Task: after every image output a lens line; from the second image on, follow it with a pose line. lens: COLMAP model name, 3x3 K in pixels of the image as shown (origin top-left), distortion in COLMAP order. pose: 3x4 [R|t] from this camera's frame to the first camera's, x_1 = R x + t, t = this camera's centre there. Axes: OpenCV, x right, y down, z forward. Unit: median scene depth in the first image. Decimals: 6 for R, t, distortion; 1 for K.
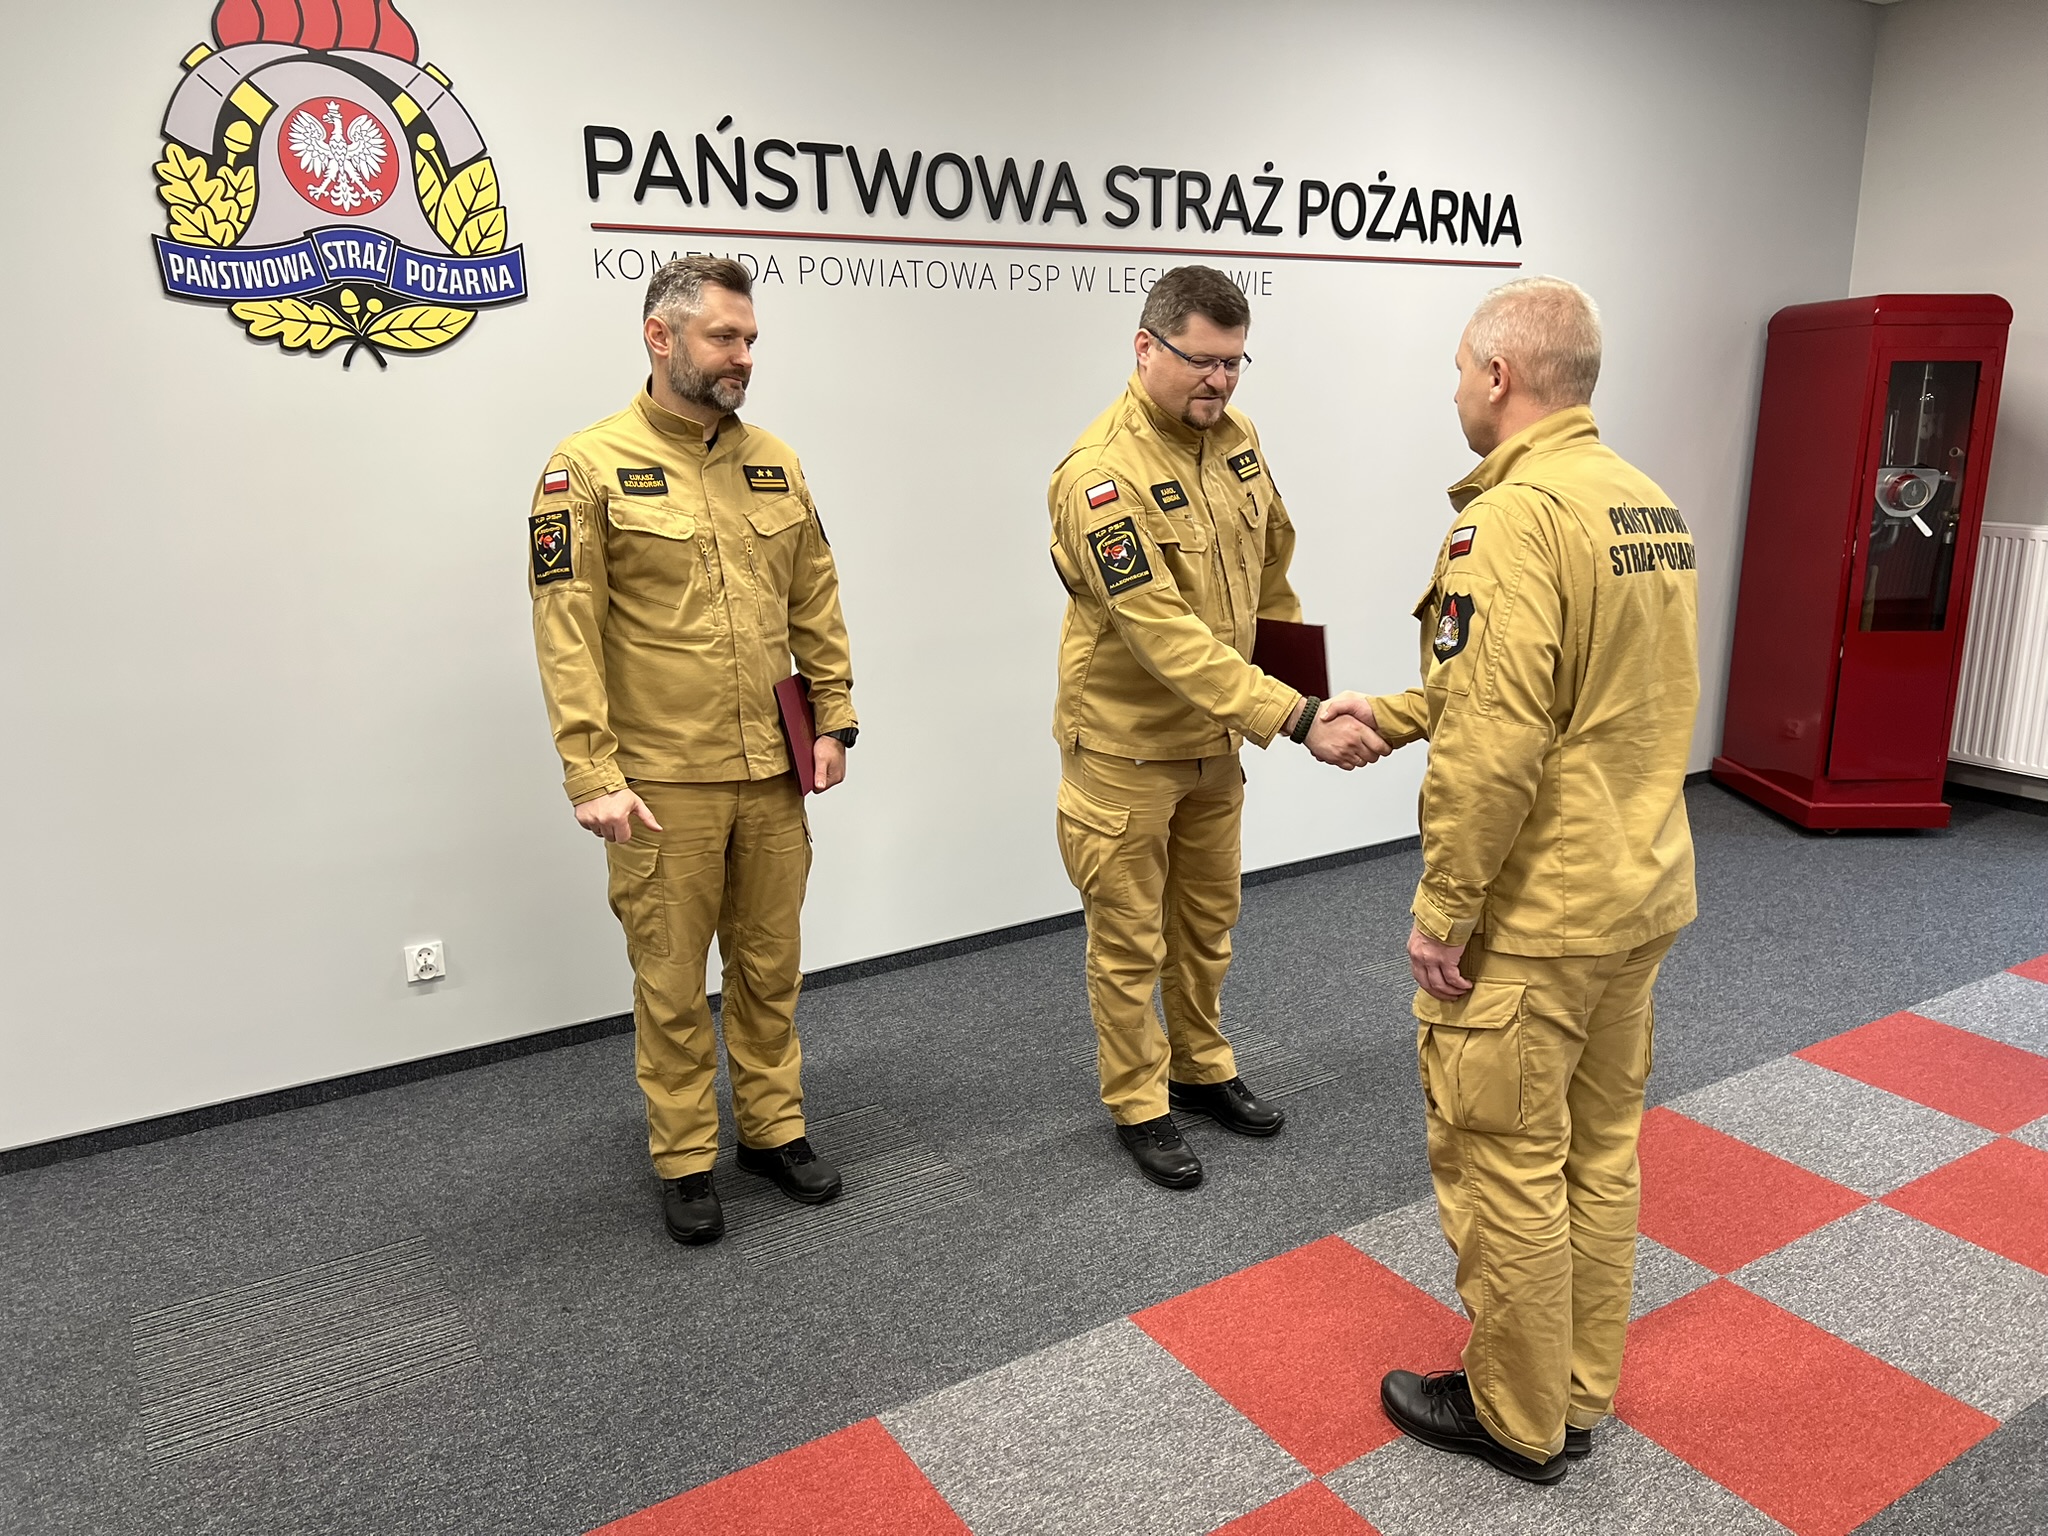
lens RADIAL K [[1551.2, 0, 1044.9], [0, 1551.2, 772.3], [0, 0, 1]] dist [0.023737, -0.003436]
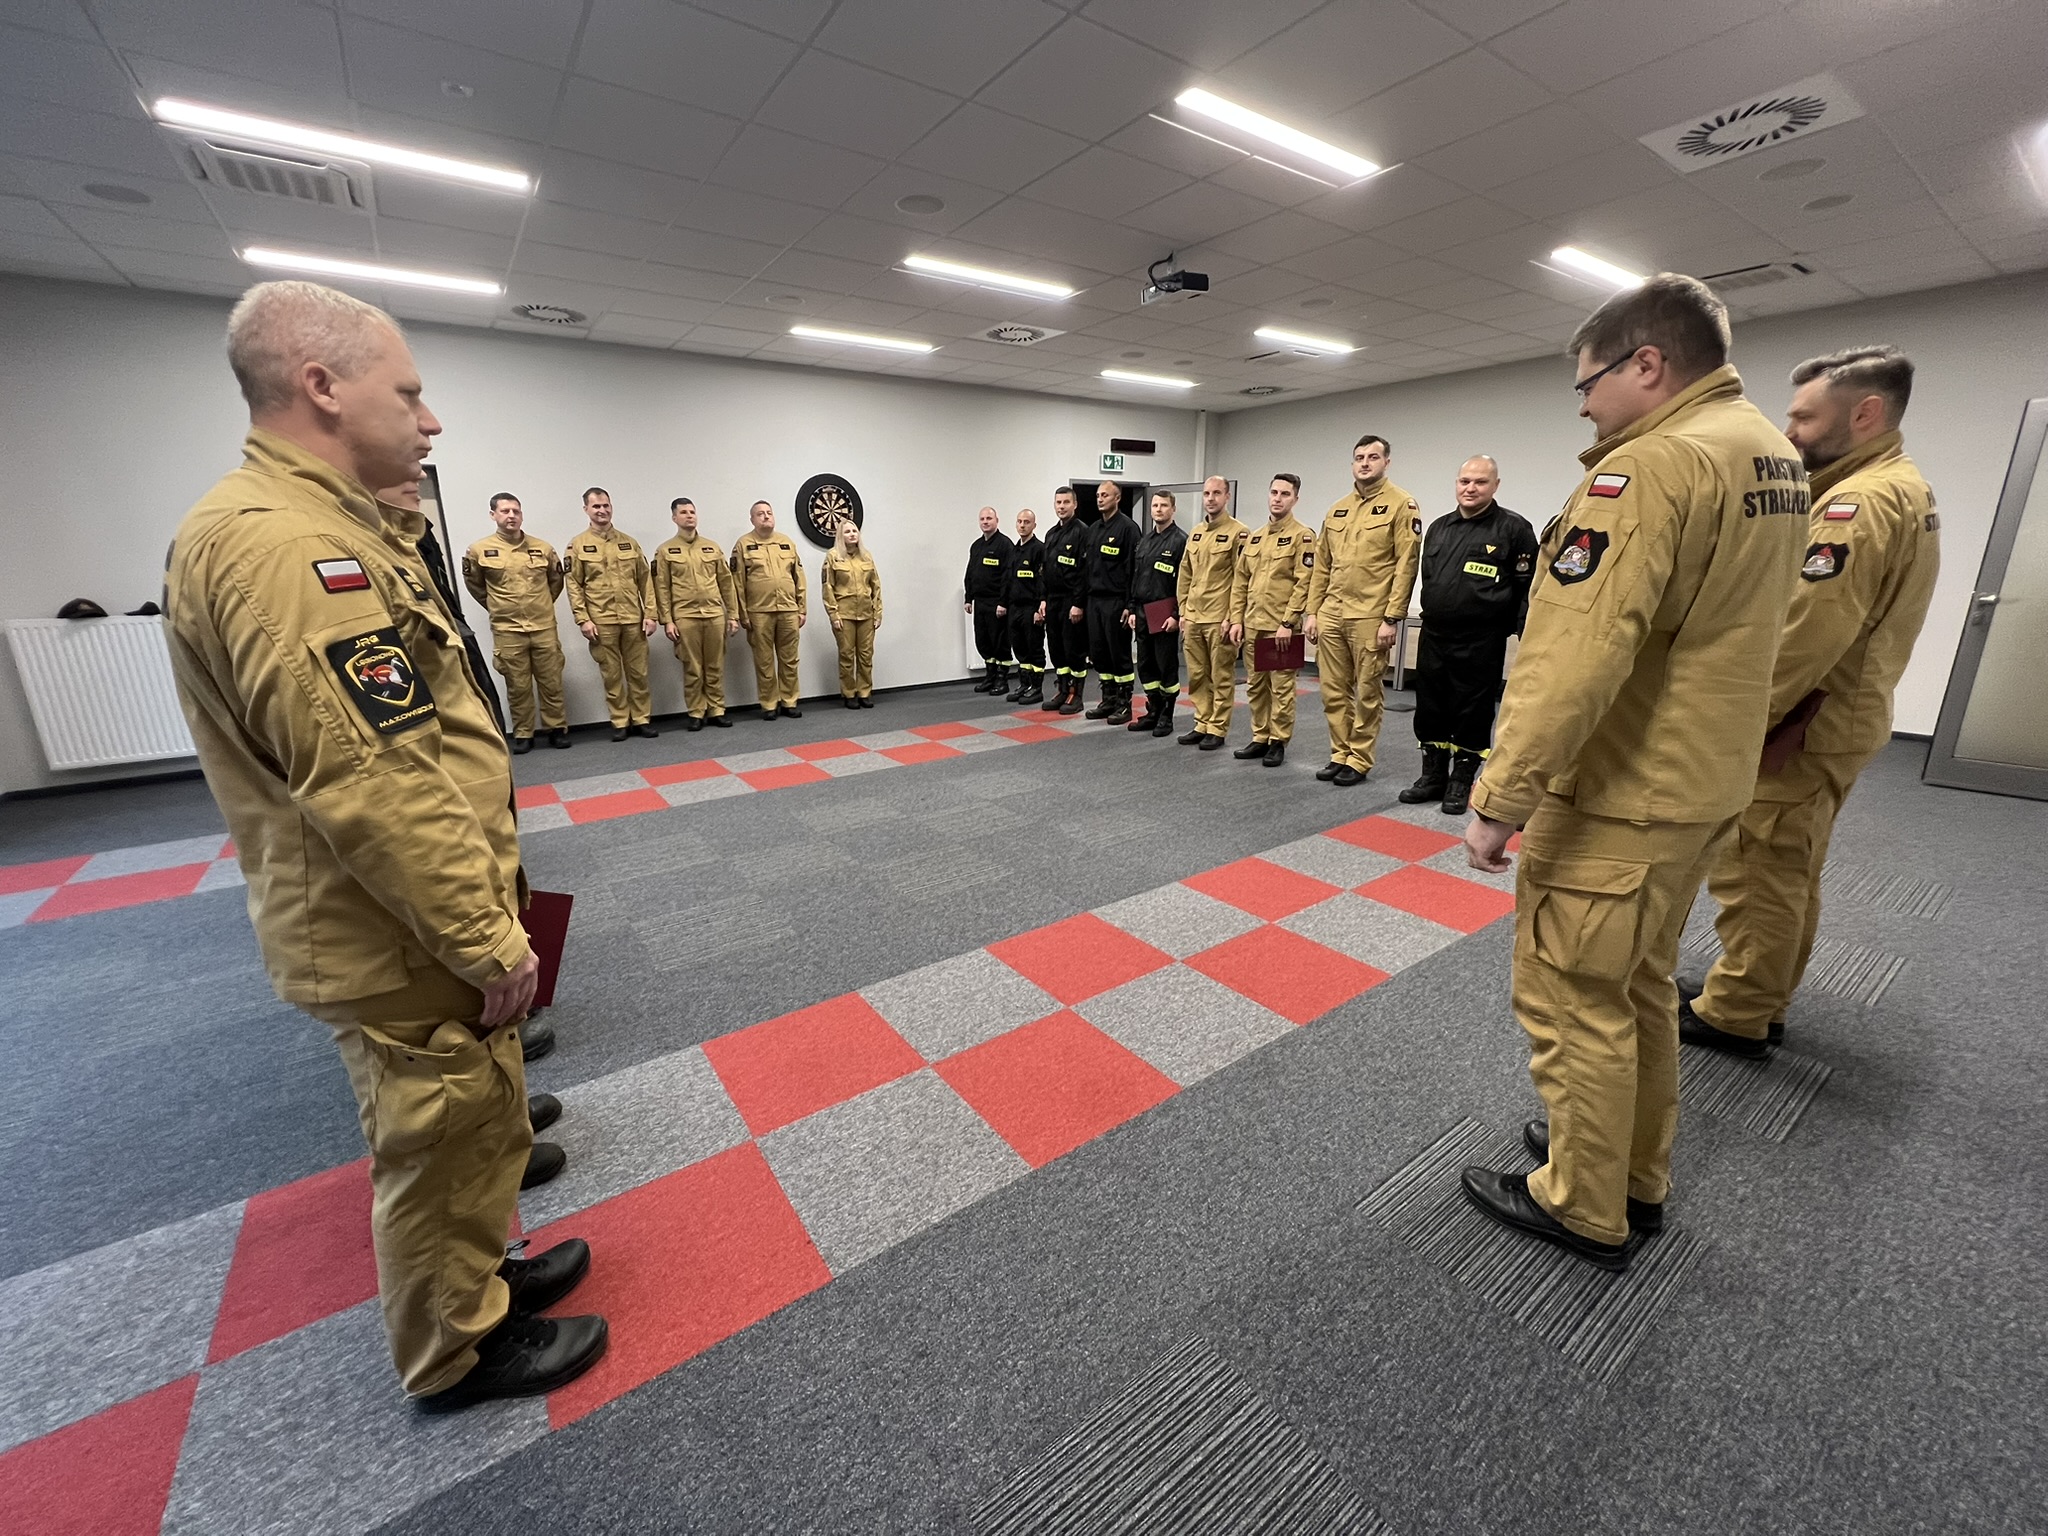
lens RADIAL K [[823.2, 0, 1018.3], [0, 823.2, 768.3], [0, 0, 1]] dist [-0.008886, 0.002594]
pose [[-0.998570, 0.033714, -0.041479, 0.403950], [0.009017, 0.871127, 0.490975, -0.274490], [0.052686, 0.489899, -0.870186, 1.297957]]
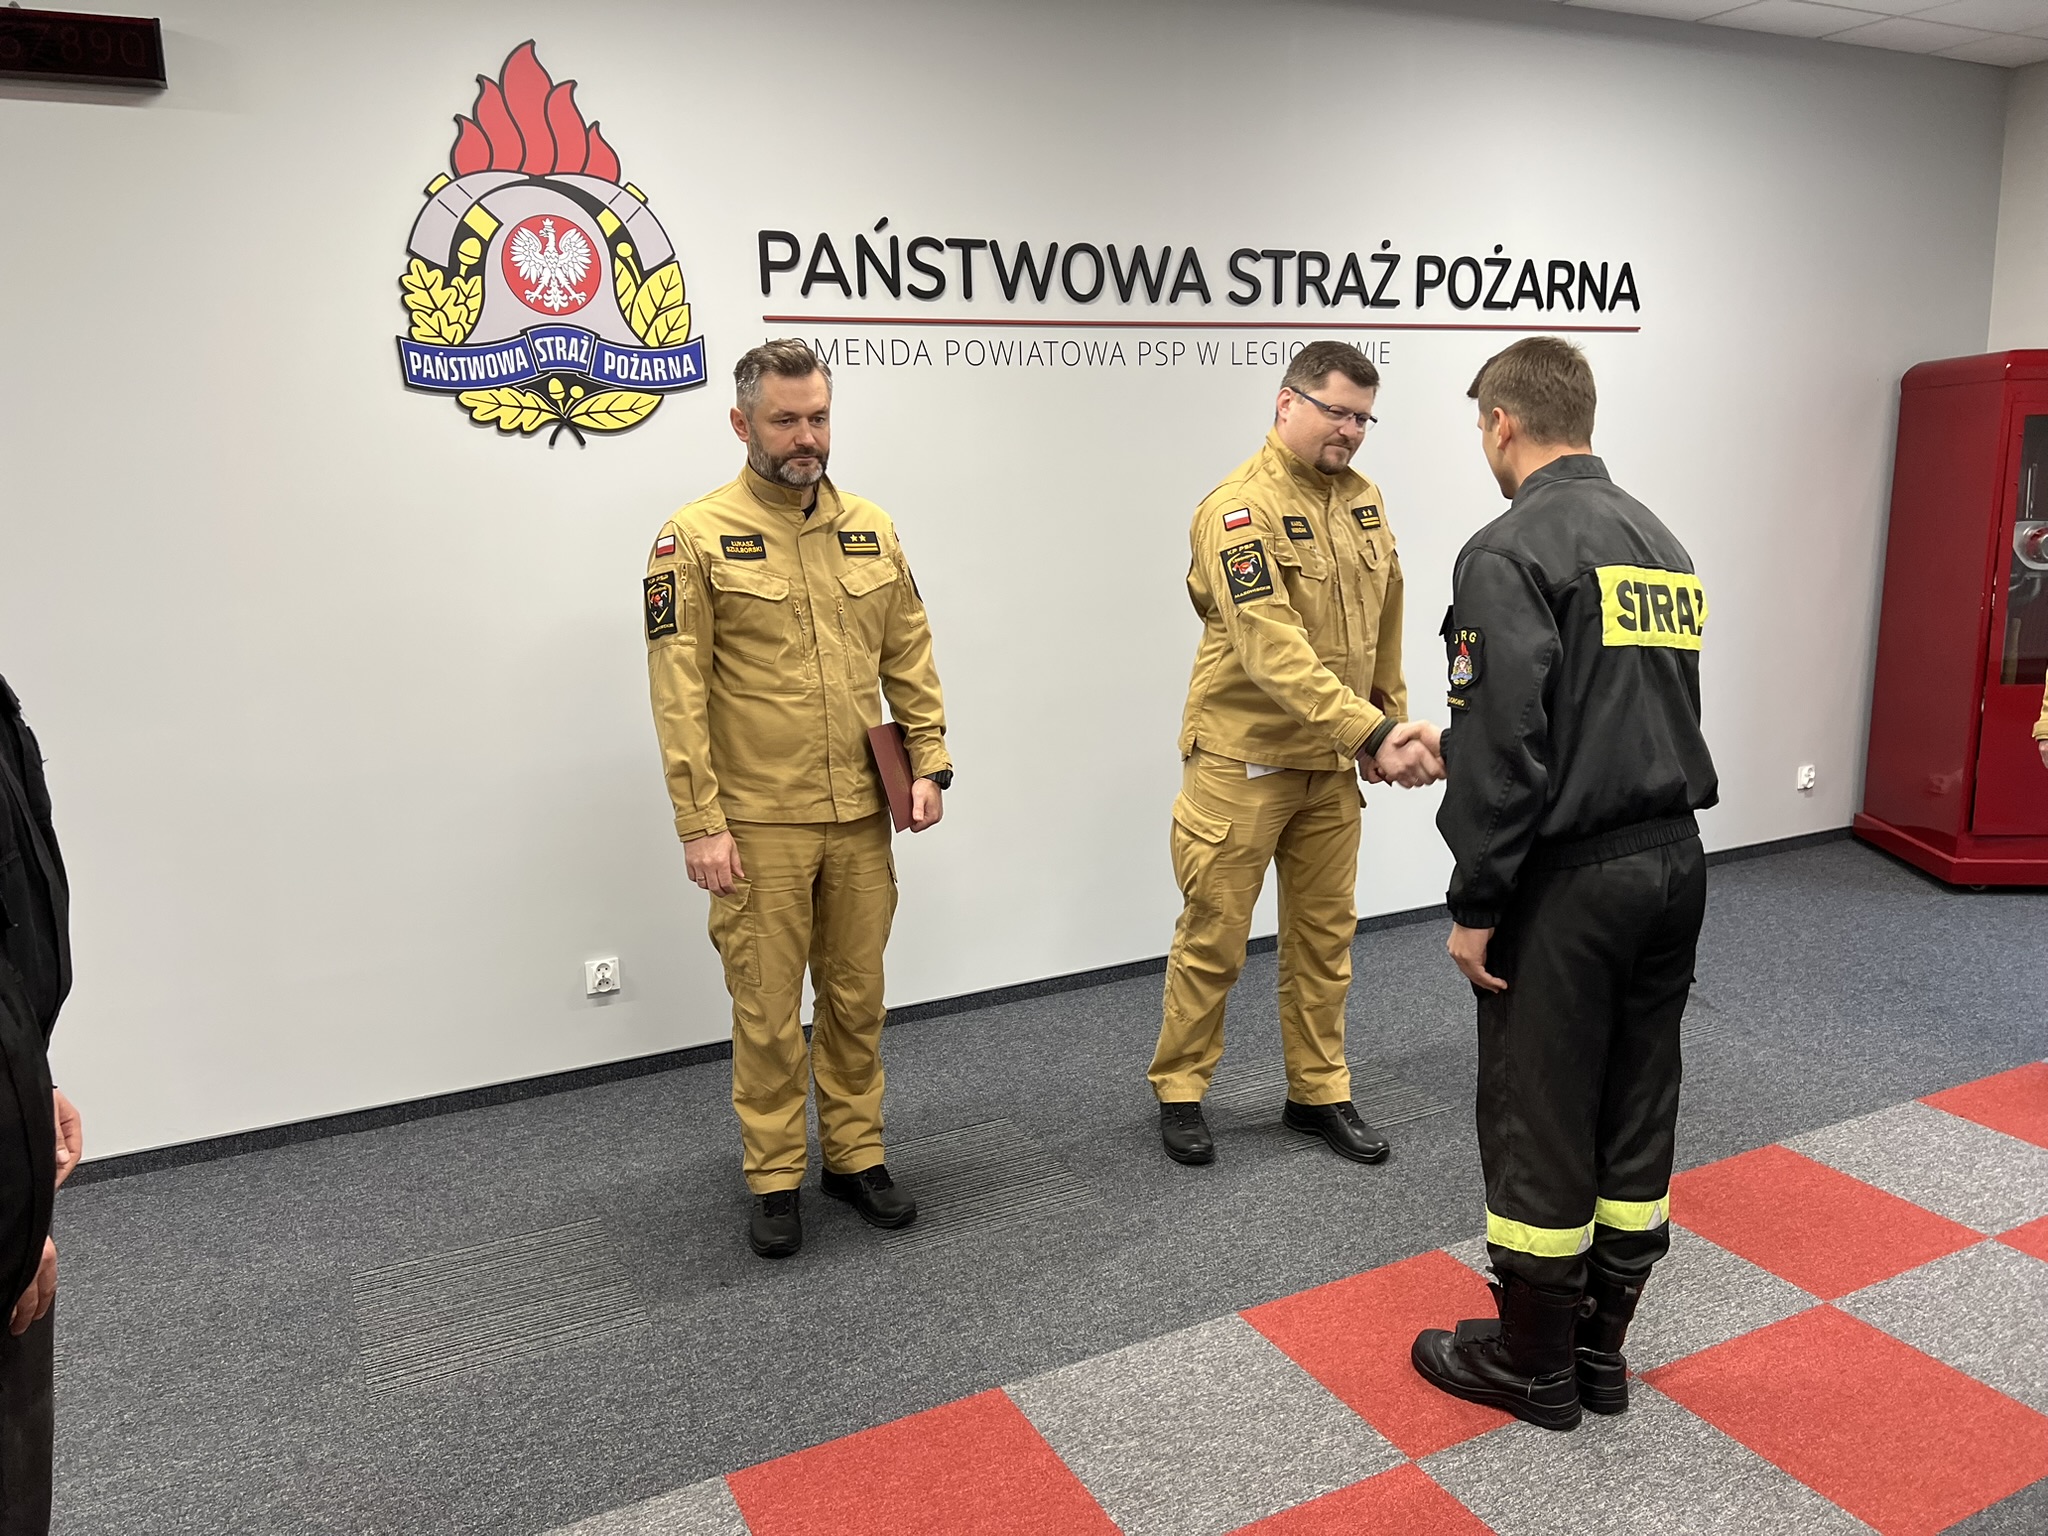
lens RADIAL K [[1548.1, 0, 1018.4], [0, 1548.1, 751.7], [0, 0, 1]] dist [0.055067, -0.060927]
pose [[0.994302, 0.004961, -0.106489, 0.012133], [-0.010902, 0.998412, -0.055276, 0.020418], [0.106046, 0.056122, 0.992776, -0.072931]]
